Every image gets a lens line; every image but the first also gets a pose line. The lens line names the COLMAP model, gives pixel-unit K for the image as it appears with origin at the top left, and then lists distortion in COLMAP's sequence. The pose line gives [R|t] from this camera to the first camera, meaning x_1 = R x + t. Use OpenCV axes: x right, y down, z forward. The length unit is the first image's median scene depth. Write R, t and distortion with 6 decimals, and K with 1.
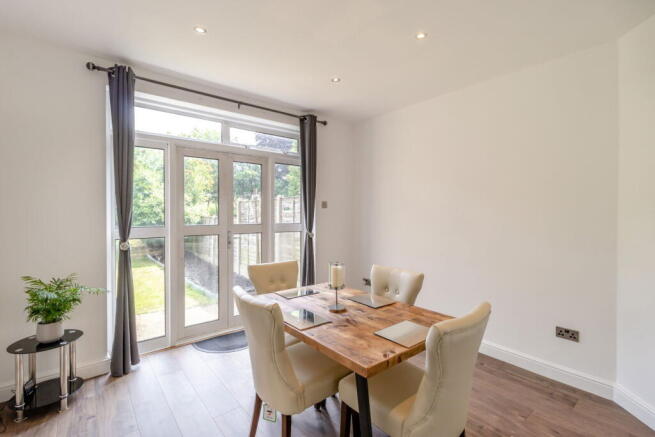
lens RADIAL K [[306.4, 0, 329.4], [0, 306.4, 217.5], [0, 0, 1]] dist [0.000747, -0.000303]
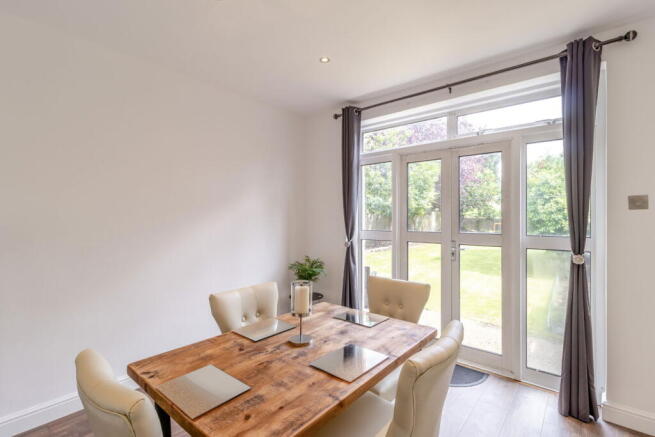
lens RADIAL K [[306.4, 0, 329.4], [0, 306.4, 217.5], [0, 0, 1]] dist [0.000747, -0.000303]
pose [[0.171595, -0.005233, -0.985154, 0.556882], [-0.020074, 0.999760, -0.008807, -0.005393], [0.984963, 0.021287, 0.171448, 0.650467]]
